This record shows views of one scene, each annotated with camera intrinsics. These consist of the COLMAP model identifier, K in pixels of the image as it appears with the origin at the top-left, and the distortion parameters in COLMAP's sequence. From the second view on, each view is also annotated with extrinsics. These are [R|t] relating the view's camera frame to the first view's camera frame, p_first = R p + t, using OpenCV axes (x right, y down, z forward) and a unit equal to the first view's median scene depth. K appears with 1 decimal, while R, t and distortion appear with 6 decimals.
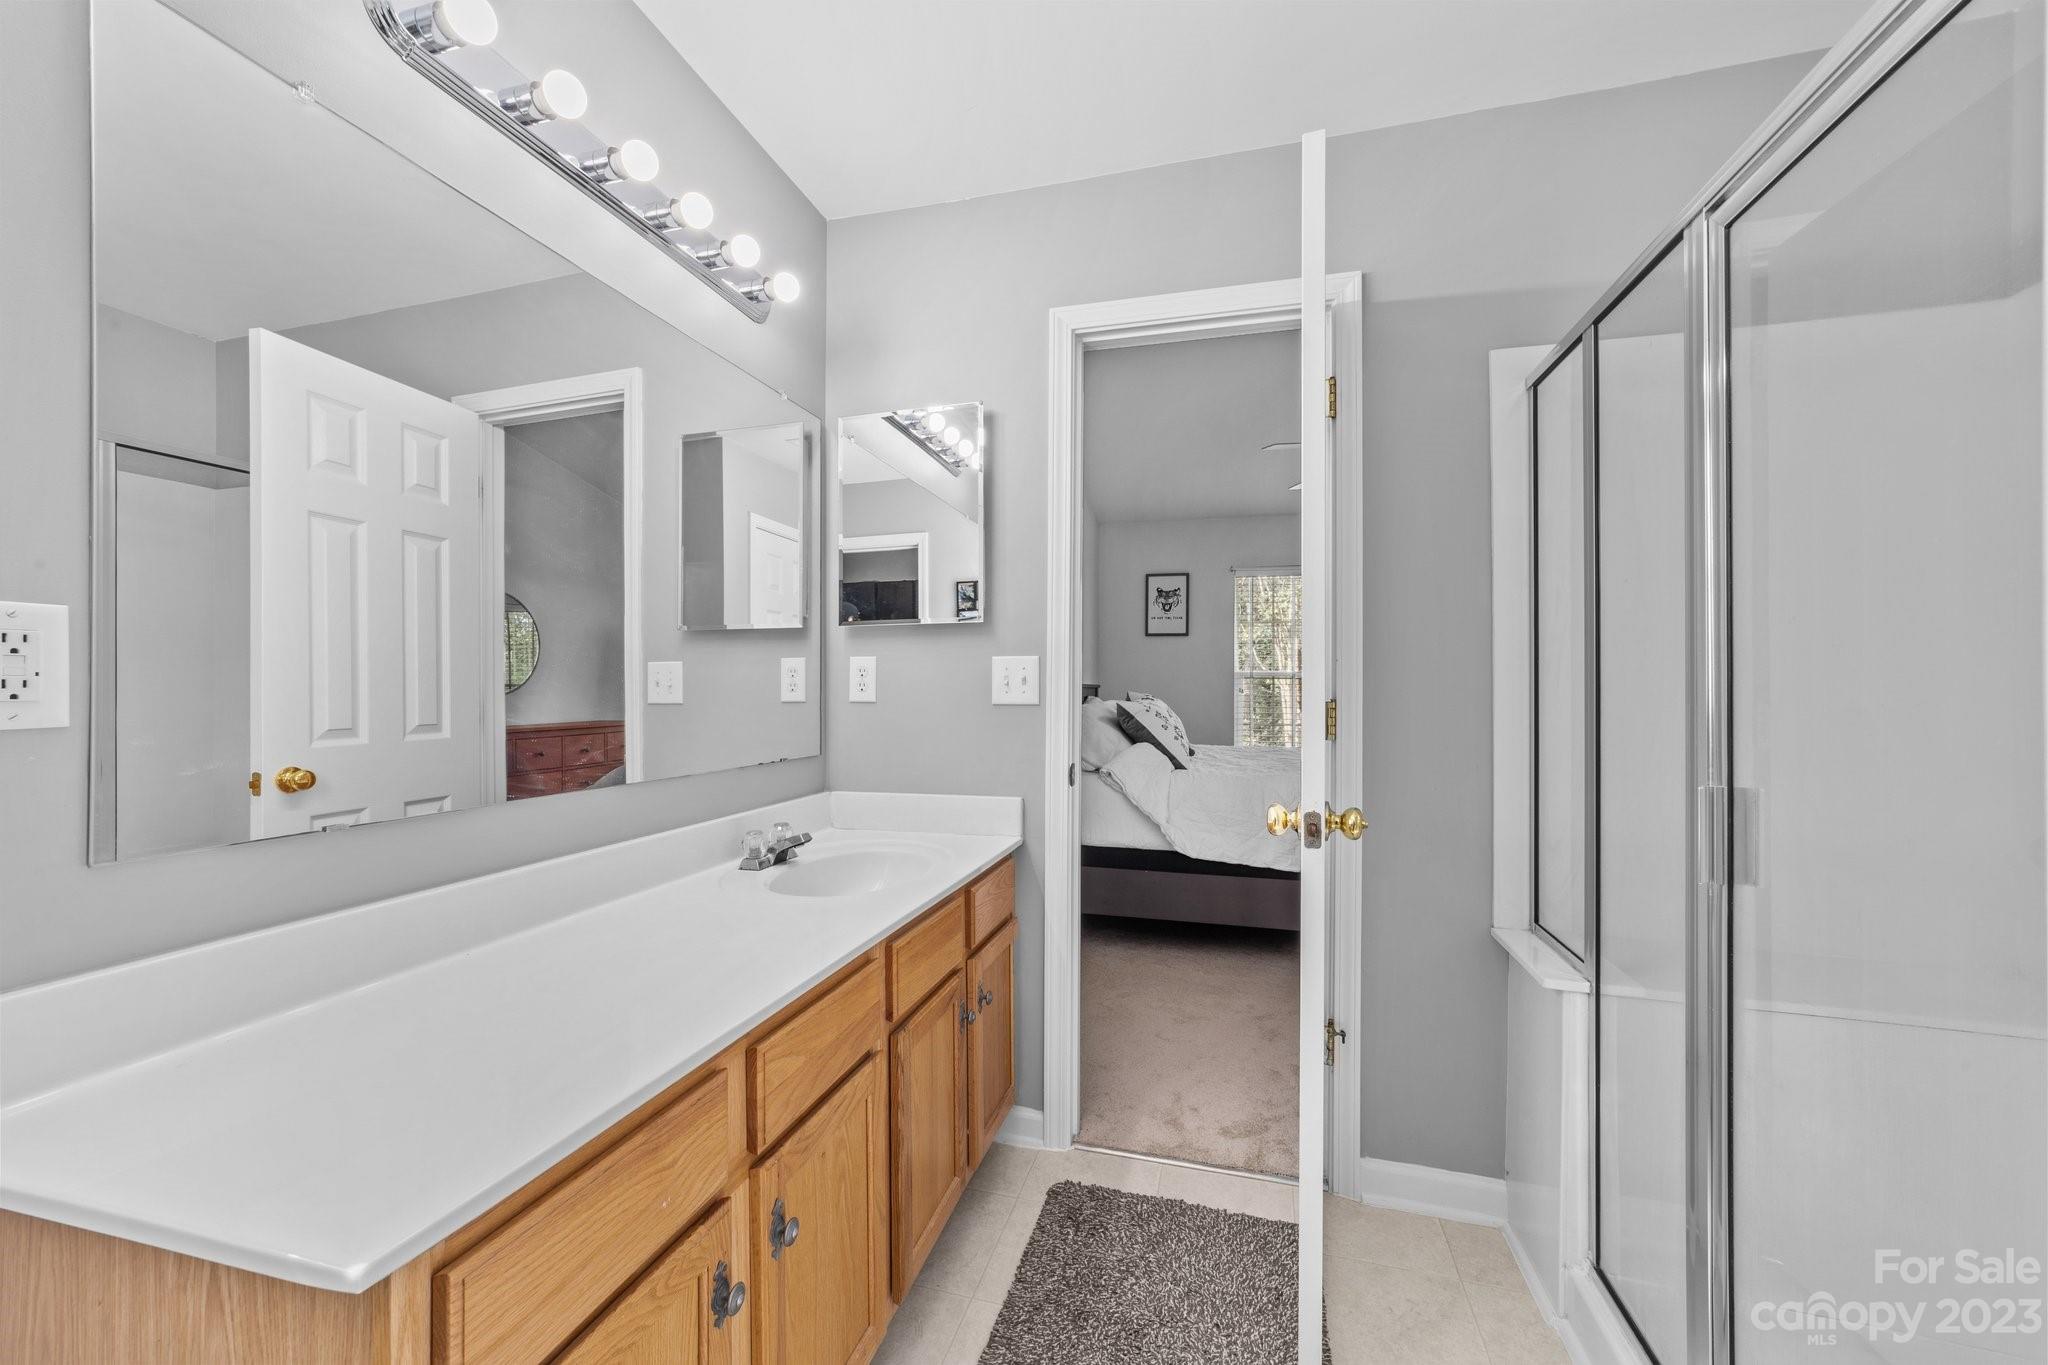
lens RADIAL K [[795.7, 0, 1014.4], [0, 795.7, 692.4], [0, 0, 1]] dist [-0.011267, 0.005070]
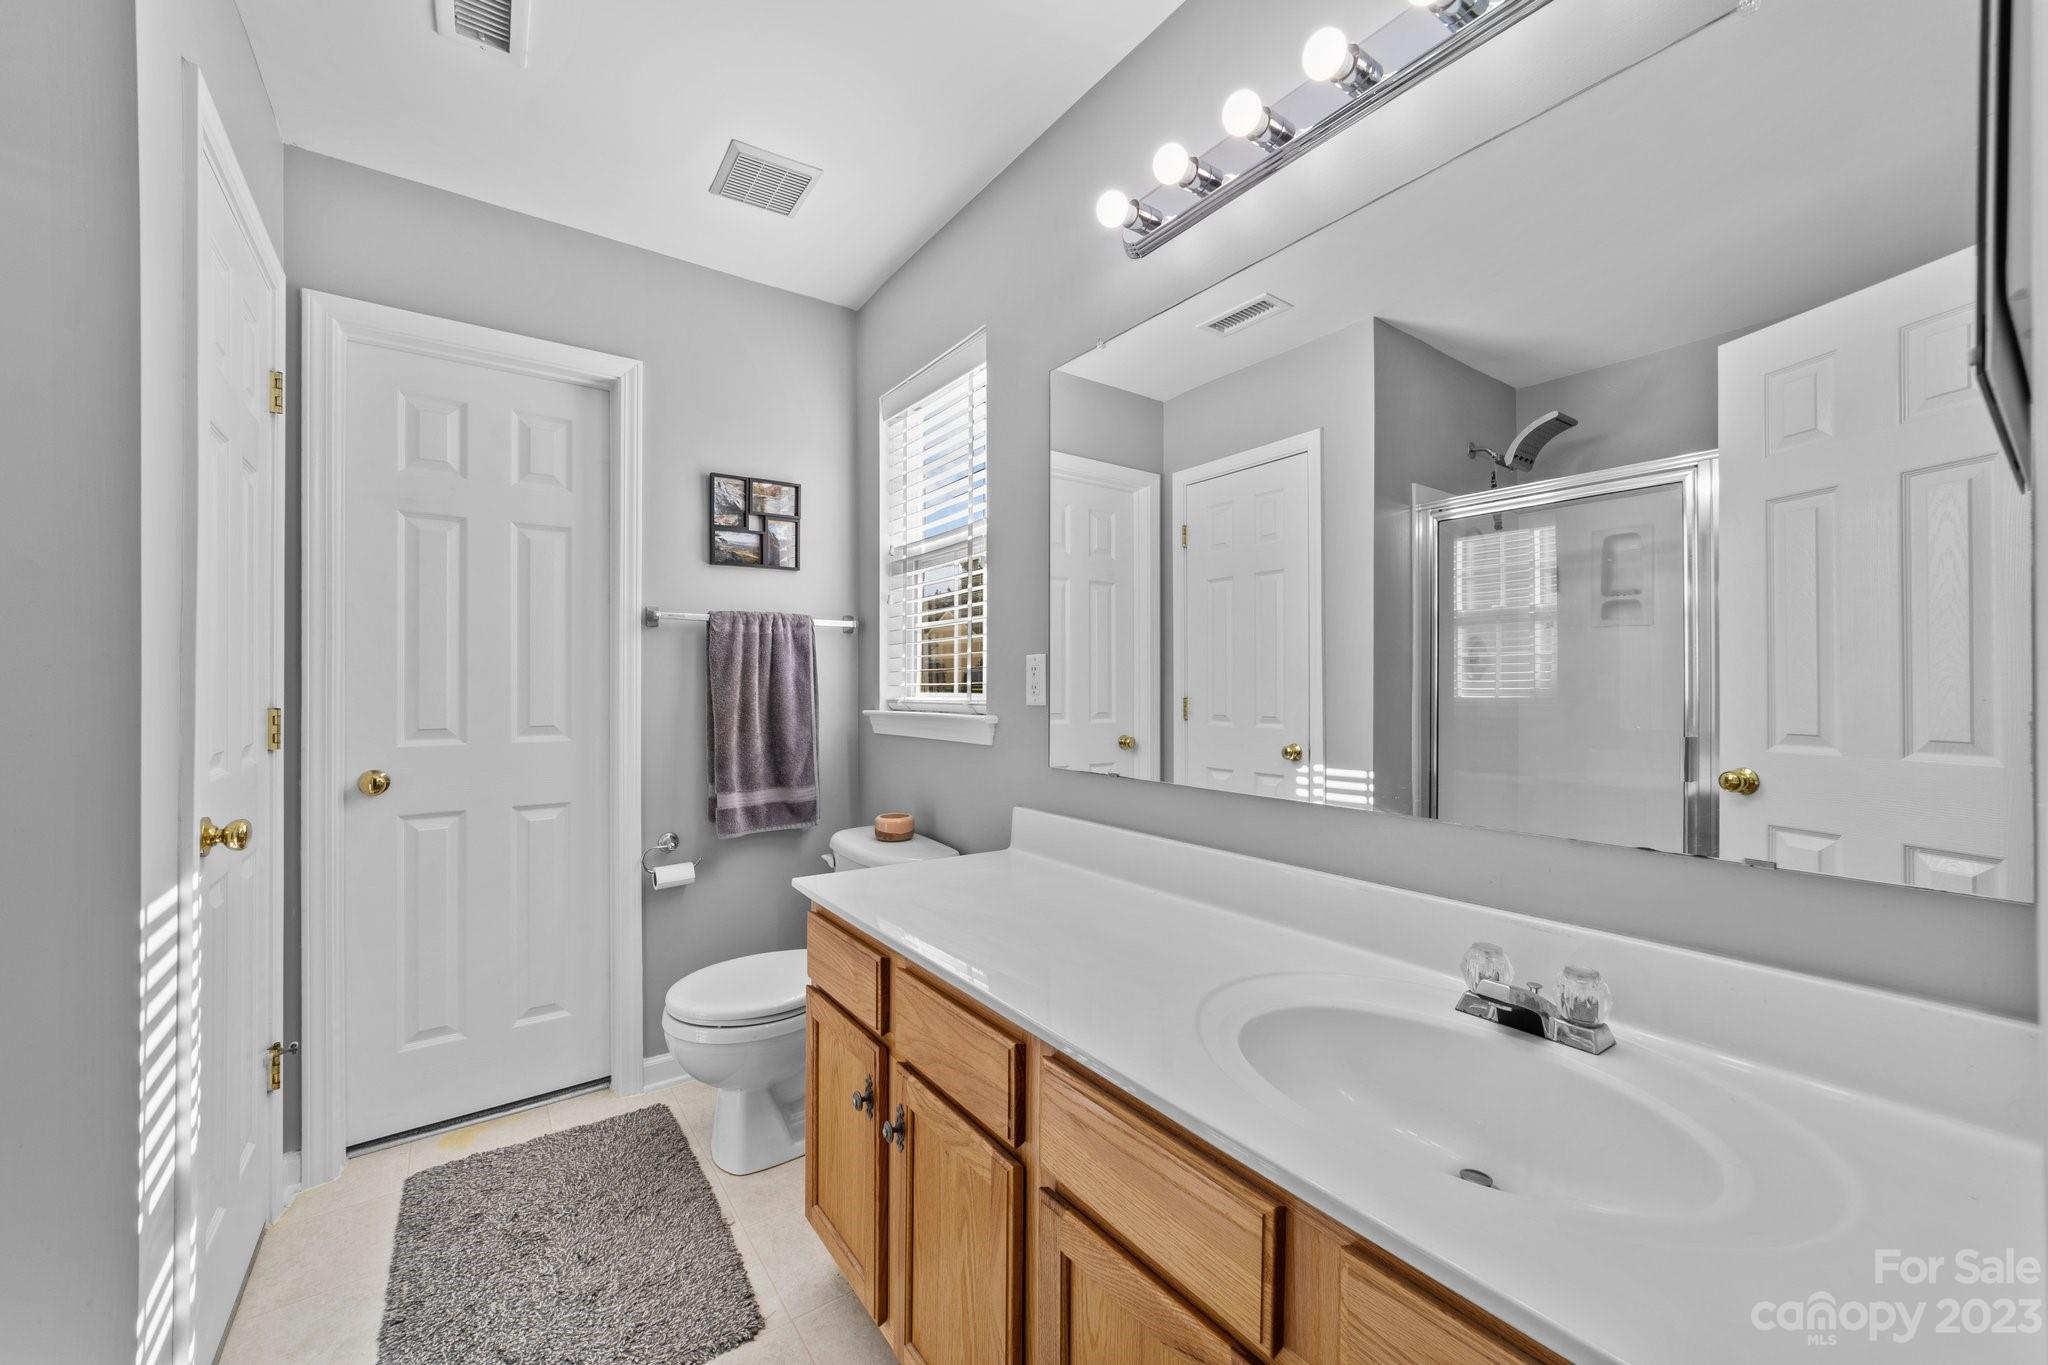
lens RADIAL K [[795.7, 0, 1014.8], [0, 795.7, 684.3], [0, 0, 1]] dist [-0.011267, 0.005070]
pose [[-0.632084, 0.003771, -0.774890, 0.487997], [0.005980, 0.999982, -0.000011, -0.013253], [0.774876, -0.004641, -0.632096, 1.723782]]
